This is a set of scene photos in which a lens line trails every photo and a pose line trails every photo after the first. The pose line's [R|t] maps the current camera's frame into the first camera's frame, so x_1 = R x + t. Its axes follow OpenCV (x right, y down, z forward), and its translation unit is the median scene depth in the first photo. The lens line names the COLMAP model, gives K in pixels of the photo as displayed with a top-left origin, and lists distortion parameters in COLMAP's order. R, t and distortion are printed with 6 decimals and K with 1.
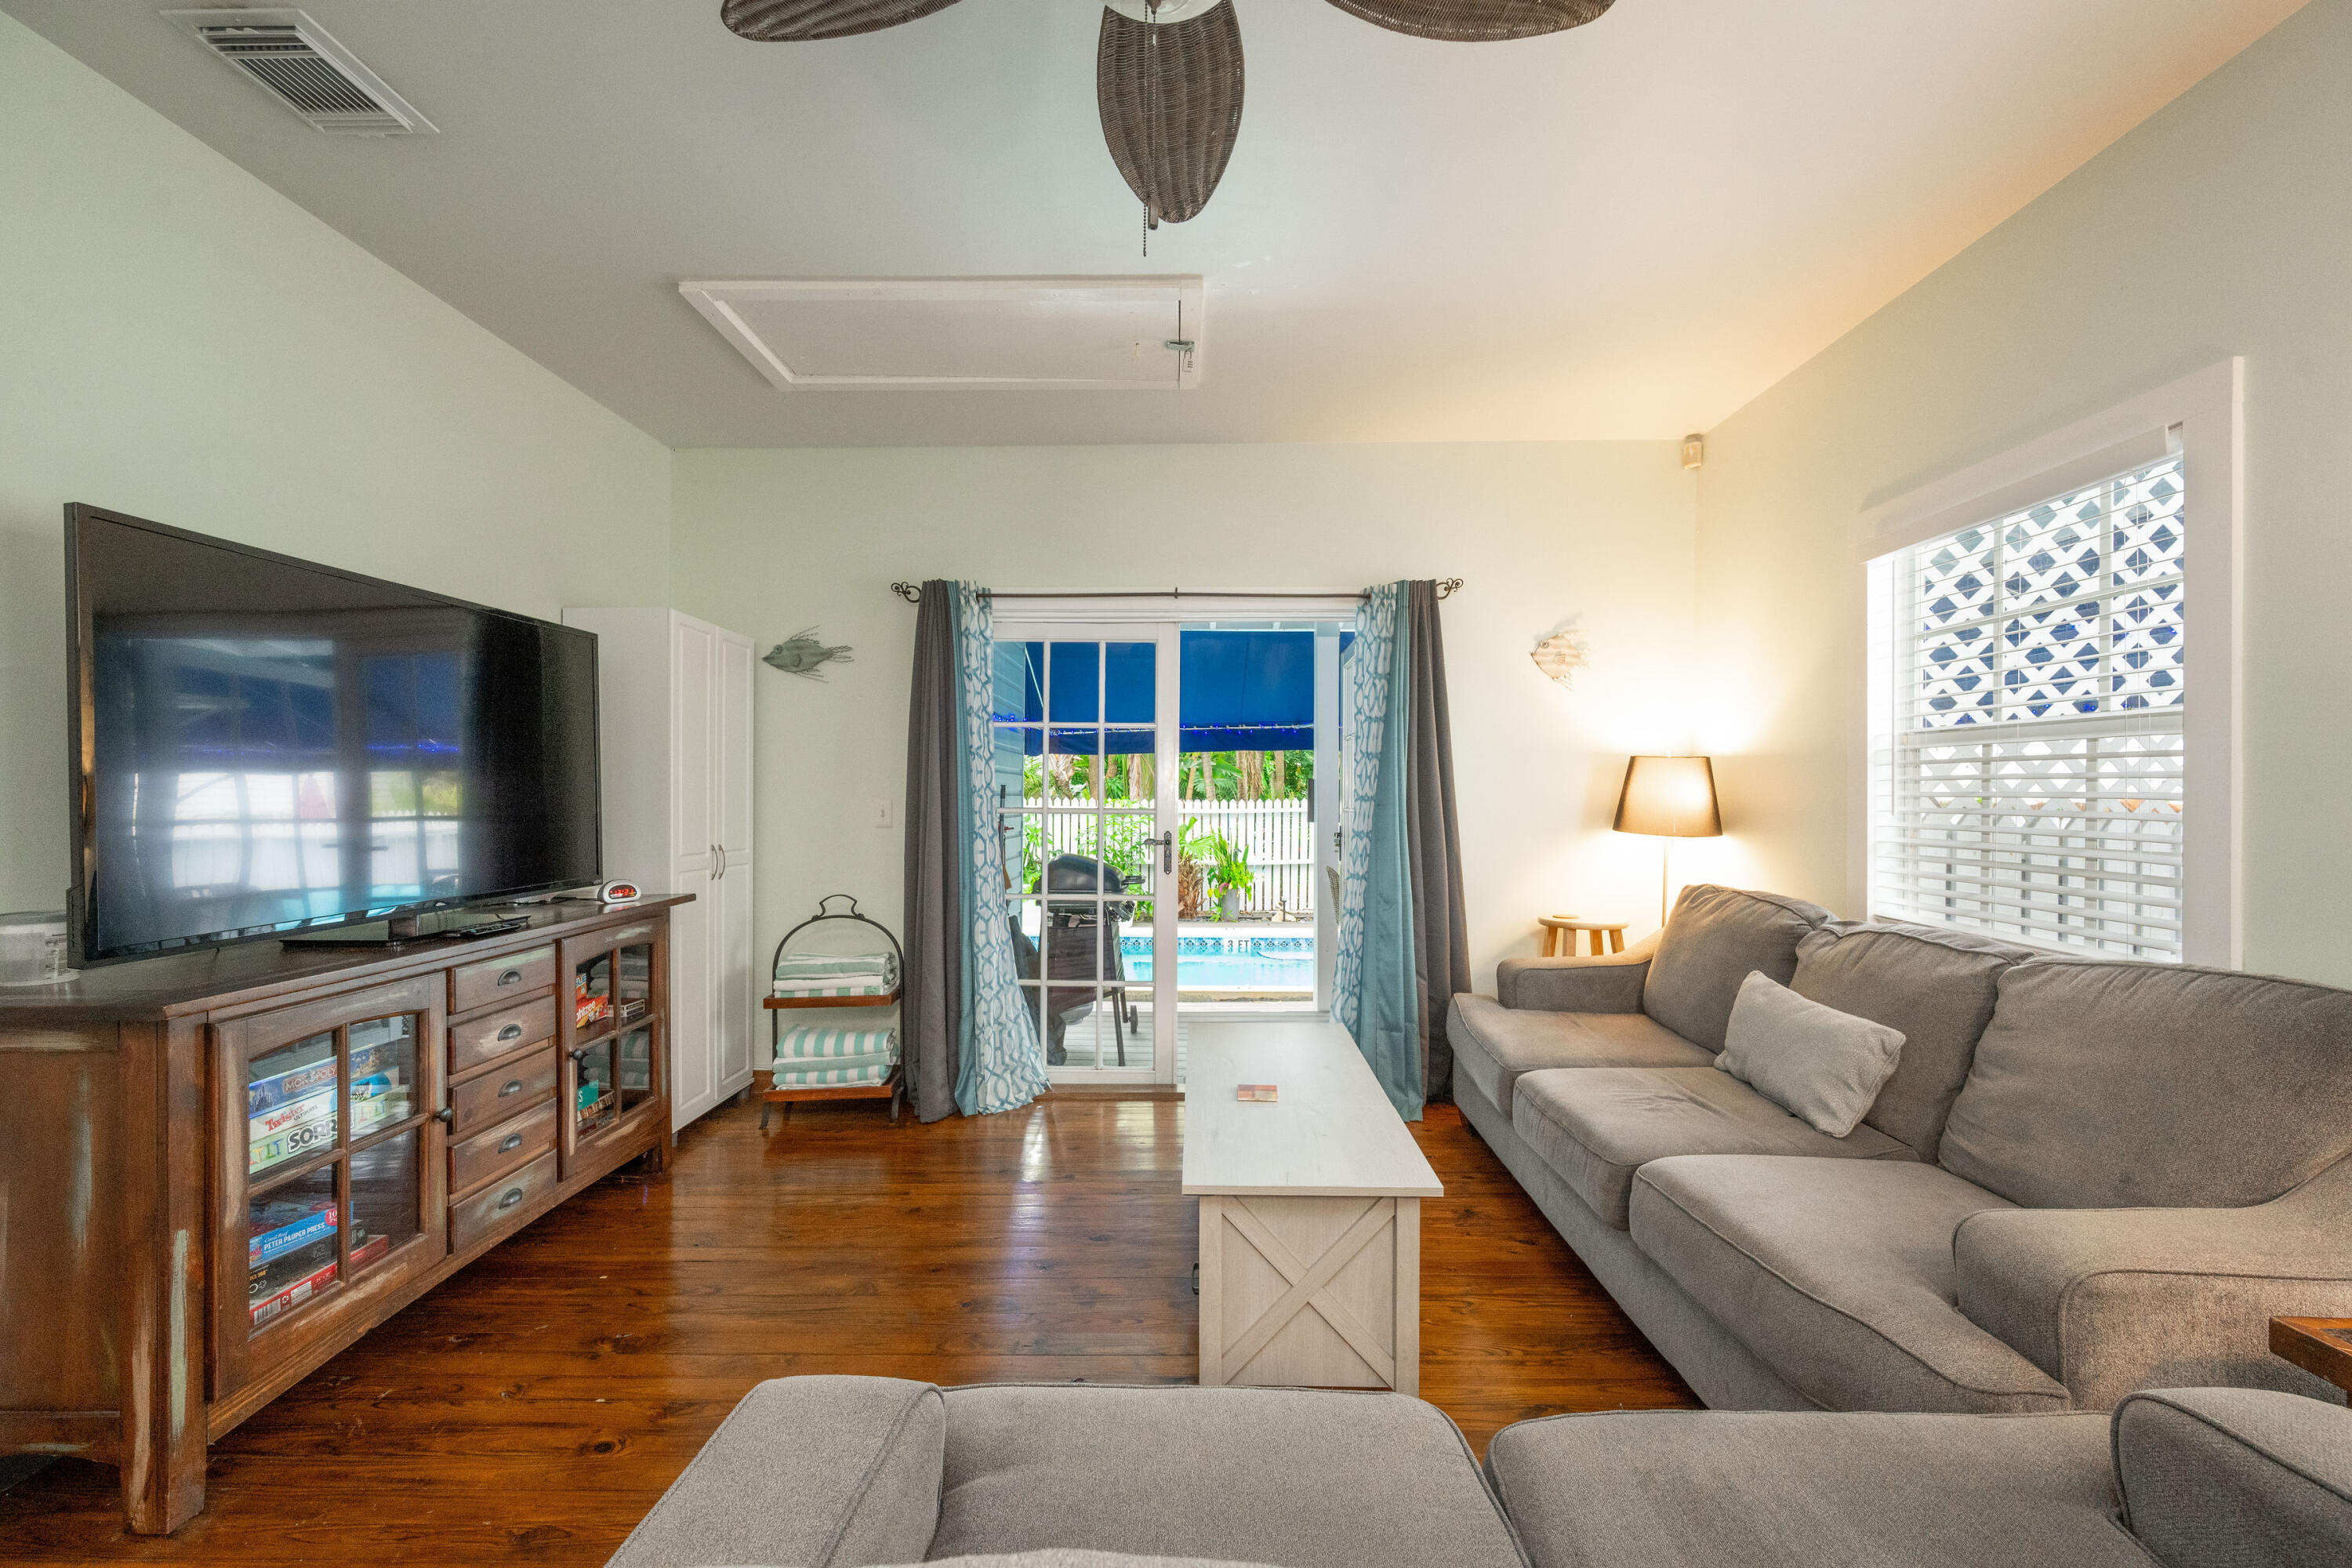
lens RADIAL K [[914.3, 0, 1185.1], [0, 914.3, 791.4], [0, 0, 1]] dist [0.000473, 0.000115]
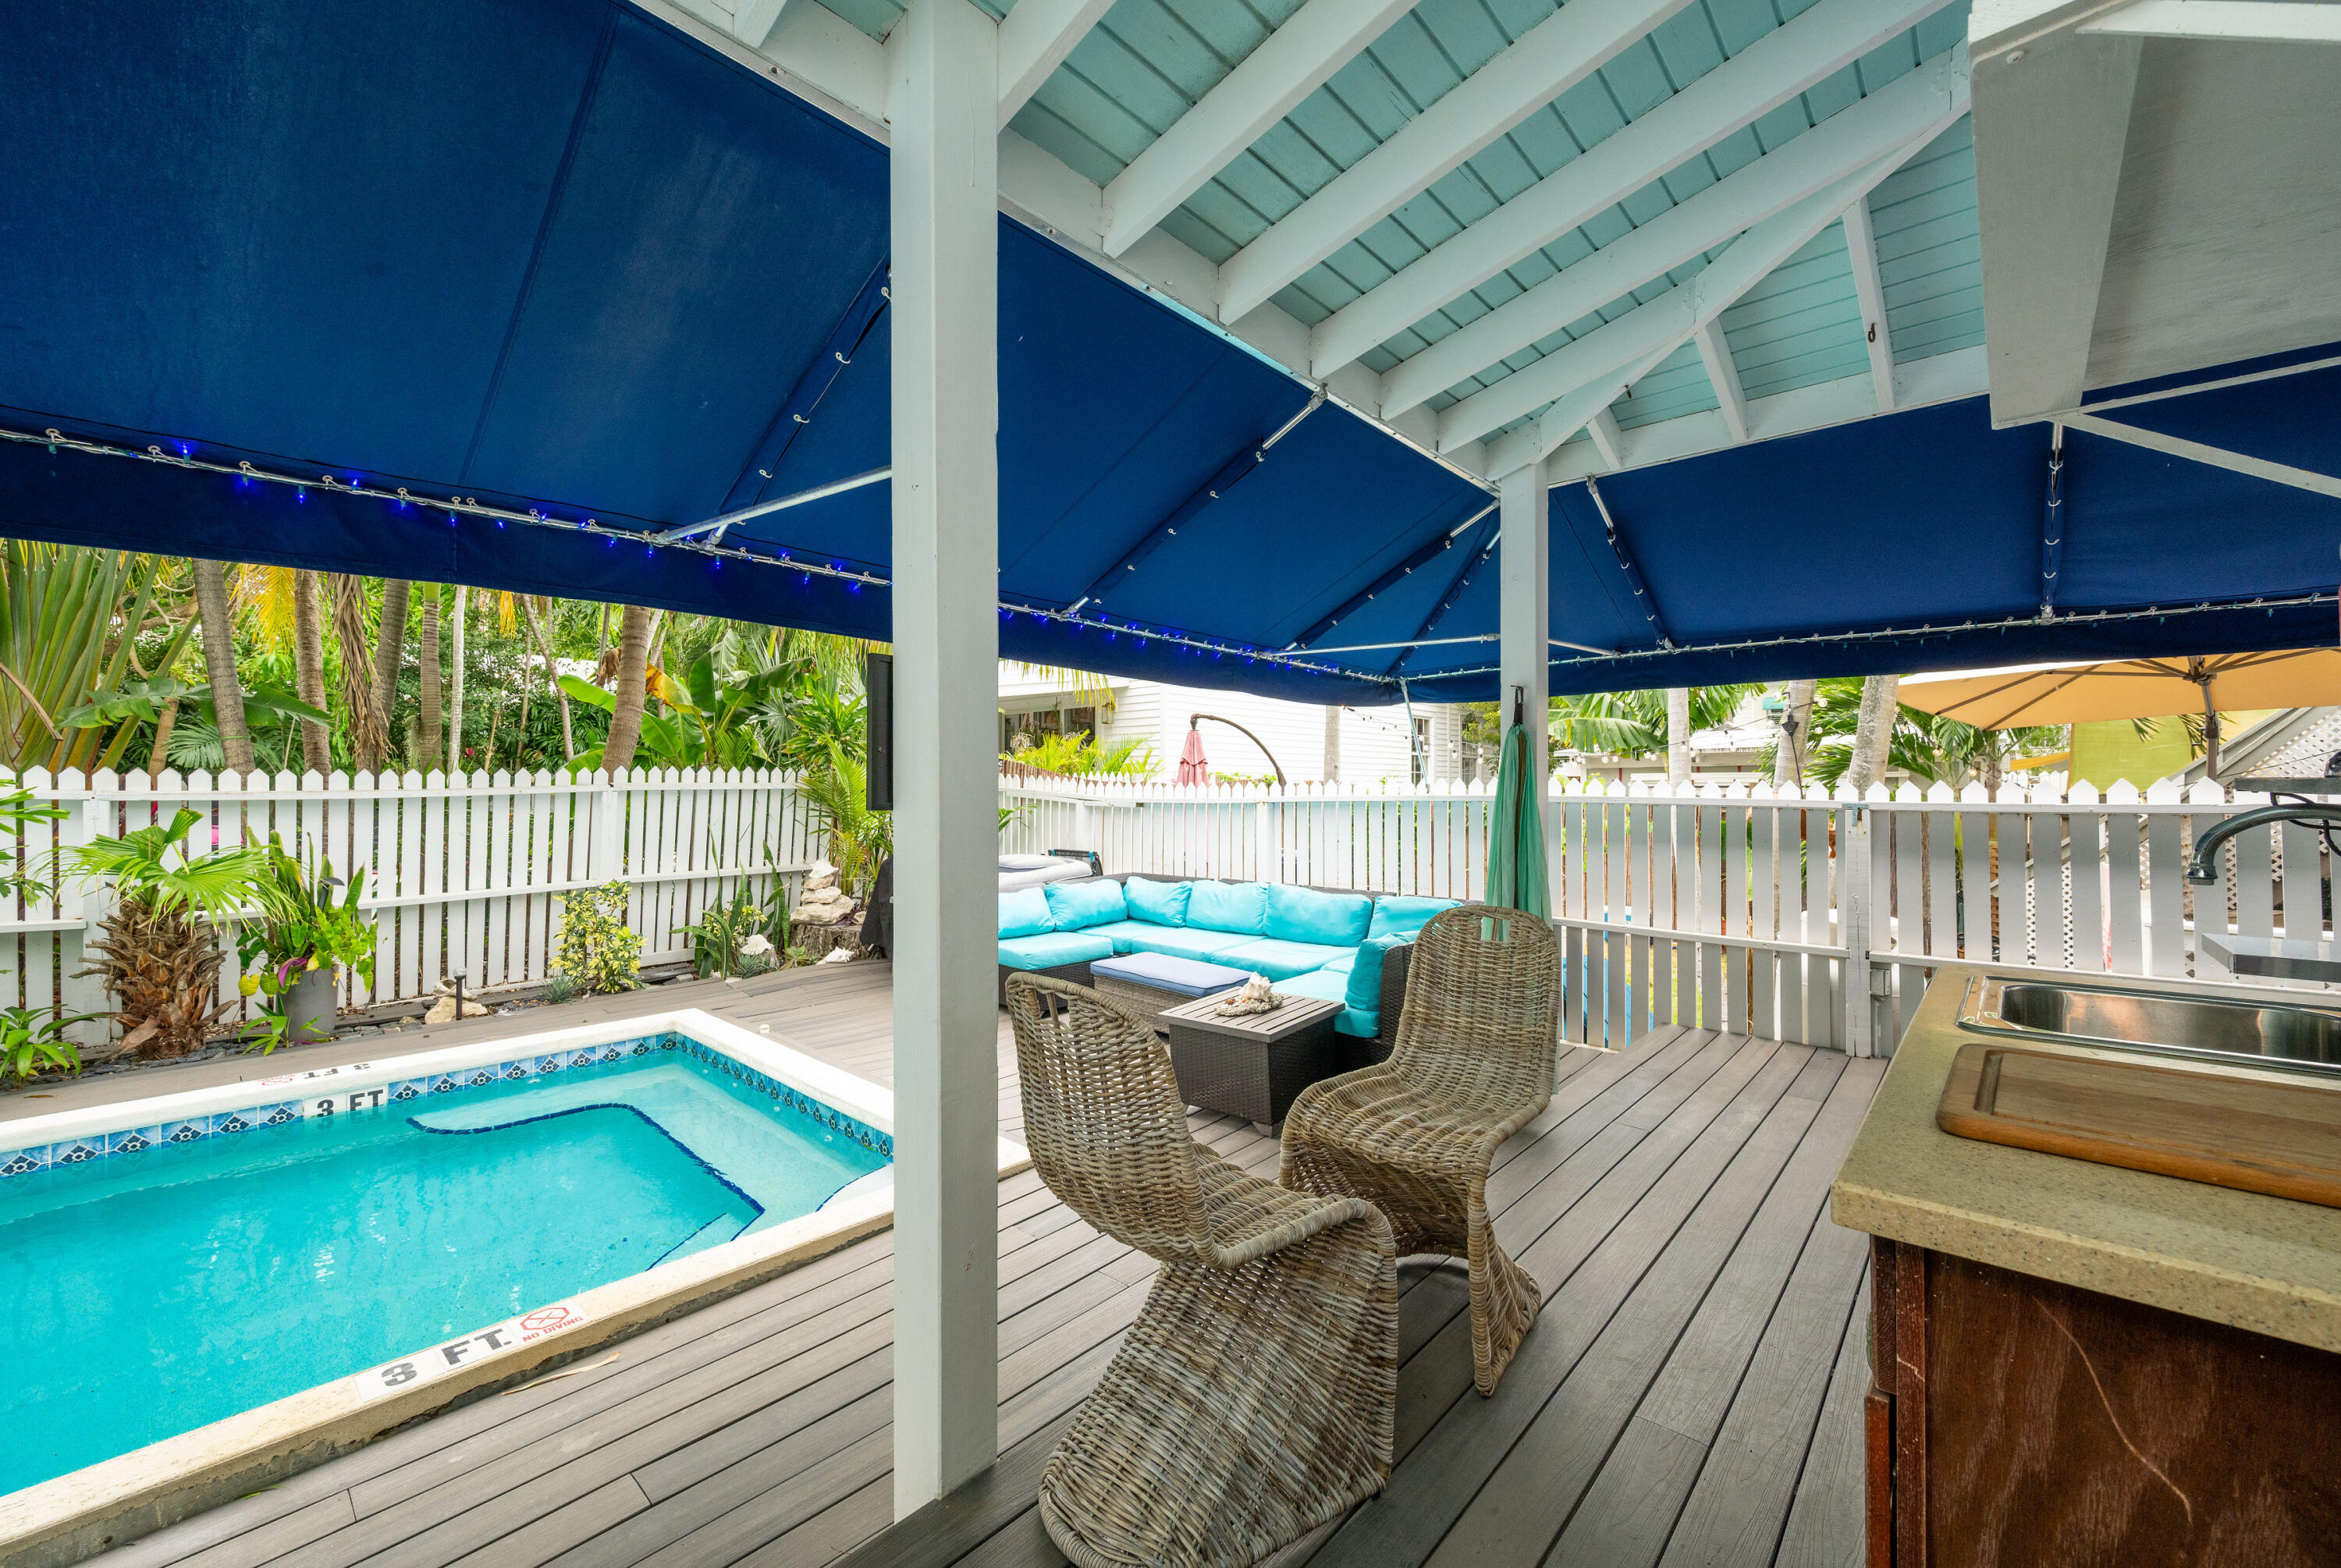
lens RADIAL K [[926.4, 0, 1171.3], [0, 926.4, 793.0], [0, 0, 1]] dist [0.000310, 0.000519]
pose [[0.666889, -0.004542, 0.745143, -0.020529], [-0.005781, 0.999920, 0.011269, 0.037733], [-0.745134, -0.011822, 0.666810, 1.124236]]
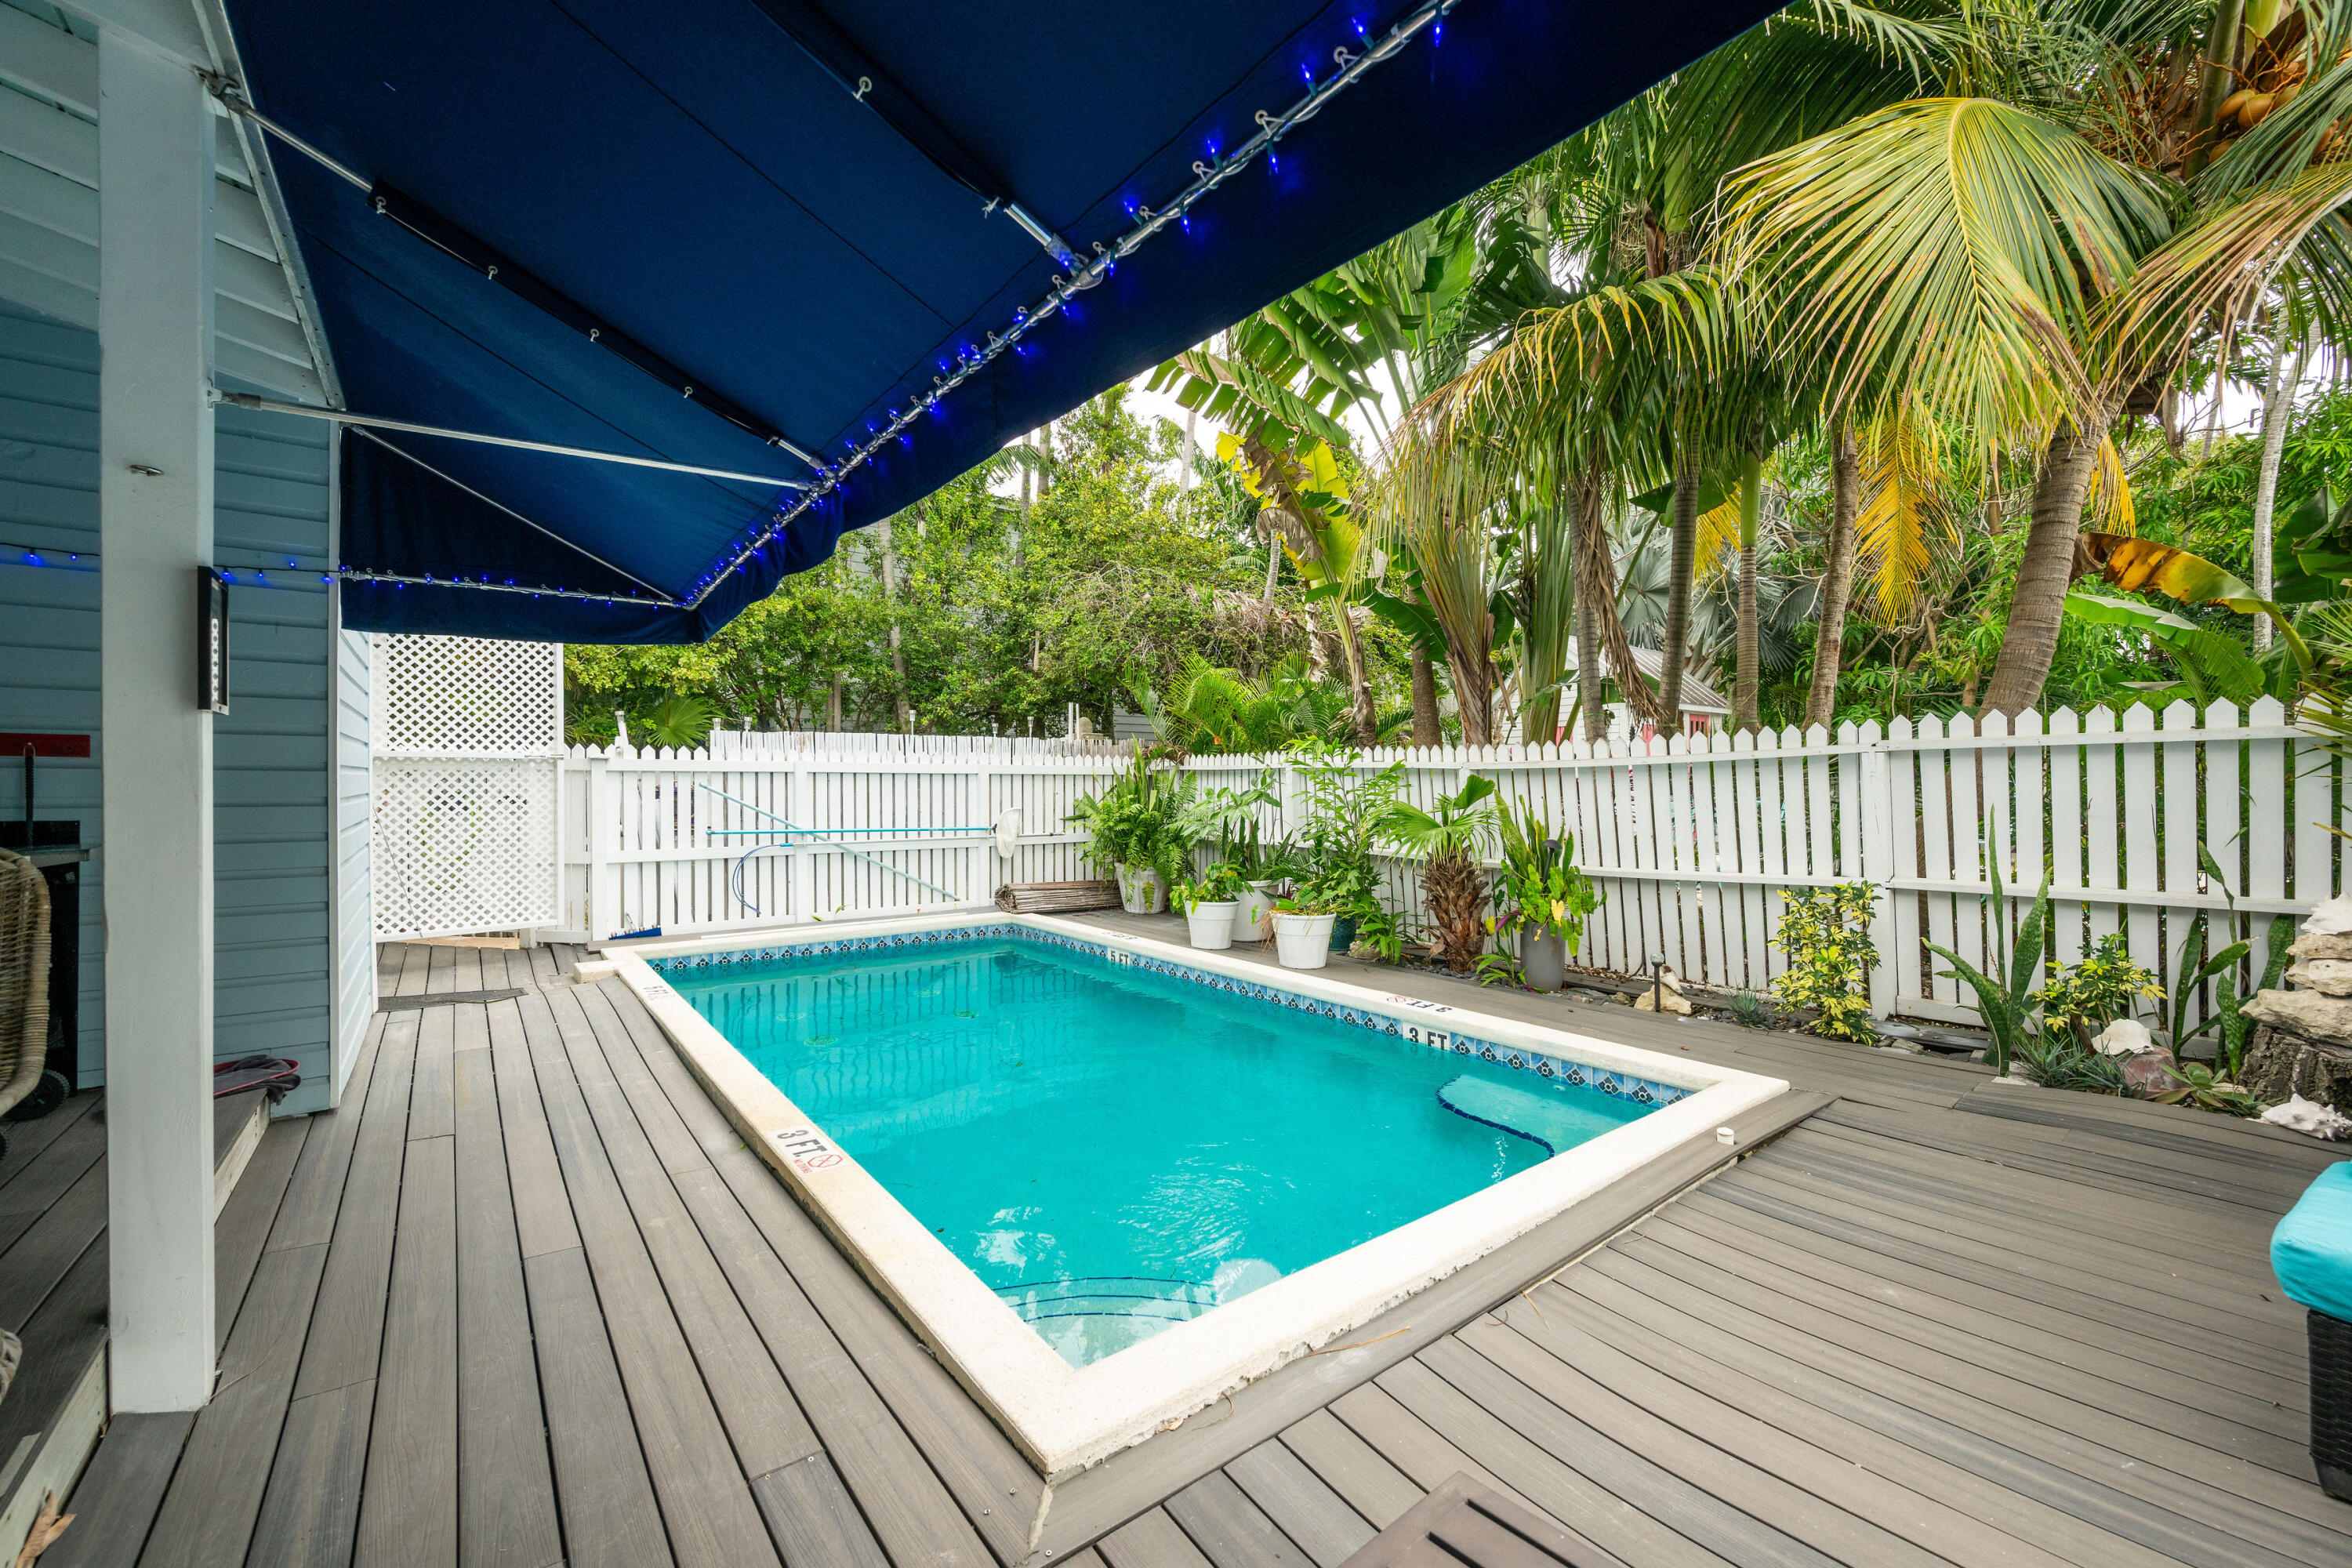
lens RADIAL K [[927.2, 0, 1179.2], [0, 927.2, 792.9], [0, 0, 1]] dist [-0.000743, -0.000247]
pose [[0.625076, 0.003297, -0.780557, 0.915149], [0.008202, 0.999908, 0.010792, 0.091080], [0.780520, -0.013148, 0.624992, 1.592867]]
